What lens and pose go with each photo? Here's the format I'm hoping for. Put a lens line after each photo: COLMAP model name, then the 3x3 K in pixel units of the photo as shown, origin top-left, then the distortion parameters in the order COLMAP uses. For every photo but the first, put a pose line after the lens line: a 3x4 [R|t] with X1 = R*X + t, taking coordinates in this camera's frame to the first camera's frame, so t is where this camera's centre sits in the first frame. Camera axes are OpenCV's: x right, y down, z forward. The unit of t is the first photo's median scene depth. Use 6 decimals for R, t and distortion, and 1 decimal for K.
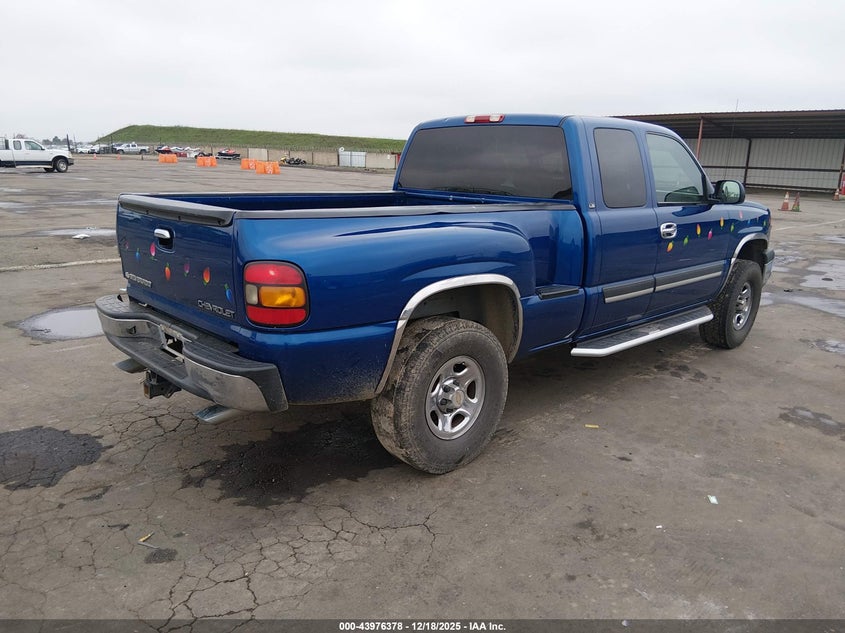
lens RADIAL K [[648.7, 0, 428.0], [0, 648.7, 316.2], [0, 0, 1]] dist [-0.033200, -0.011656]
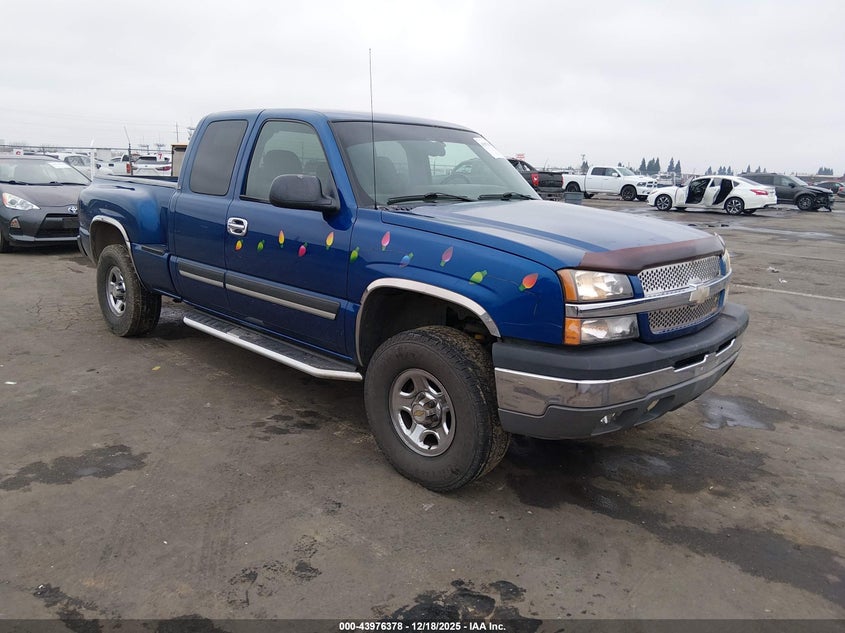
lens RADIAL K [[648.7, 0, 428.0], [0, 648.7, 316.2], [0, 0, 1]] dist [-0.033200, -0.011656]
pose [[0.059525, 0.202323, -0.977508, 1.291646], [-0.263909, 0.947592, 0.180061, -0.245765], [0.962709, 0.247255, 0.109801, 1.188732]]
